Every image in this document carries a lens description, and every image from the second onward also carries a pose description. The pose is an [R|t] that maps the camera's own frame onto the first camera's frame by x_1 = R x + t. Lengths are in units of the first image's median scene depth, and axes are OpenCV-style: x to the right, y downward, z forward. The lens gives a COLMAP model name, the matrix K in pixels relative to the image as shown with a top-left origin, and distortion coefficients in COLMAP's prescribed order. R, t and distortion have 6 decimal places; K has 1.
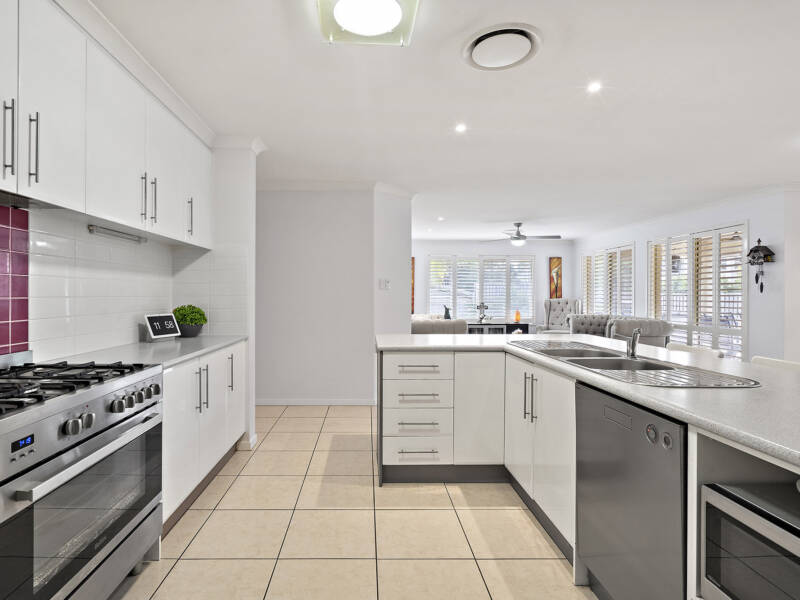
lens RADIAL K [[414.5, 0, 401.6], [0, 414.5, 296.9], [0, 0, 1]] dist [-0.006320, -0.001140]
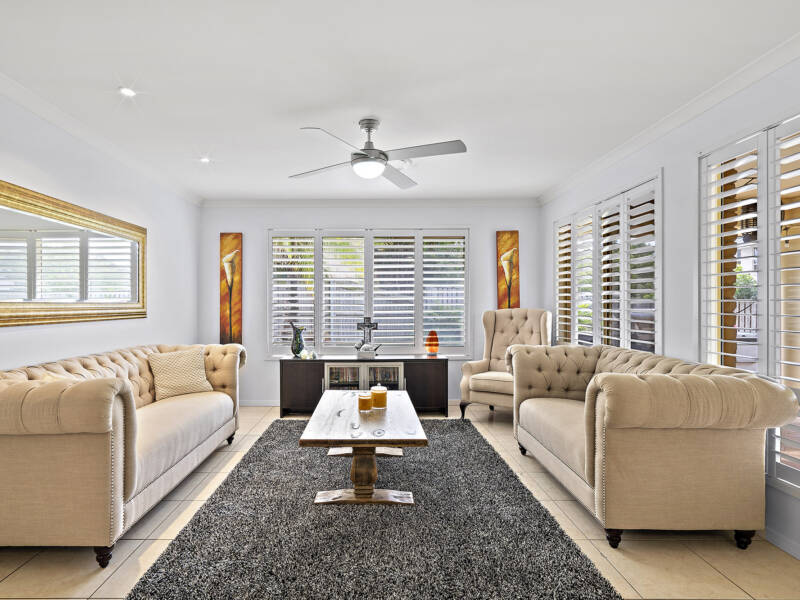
lens RADIAL K [[492.9, 0, 377.7], [0, 492.9, 306.8], [0, 0, 1]] dist [0.001868, 0.000589]
pose [[0.999954, -0.003758, 0.008779, 0.205784], [0.003739, 0.999990, 0.002278, -0.000607], [-0.008787, -0.002245, 0.999959, 0.380883]]
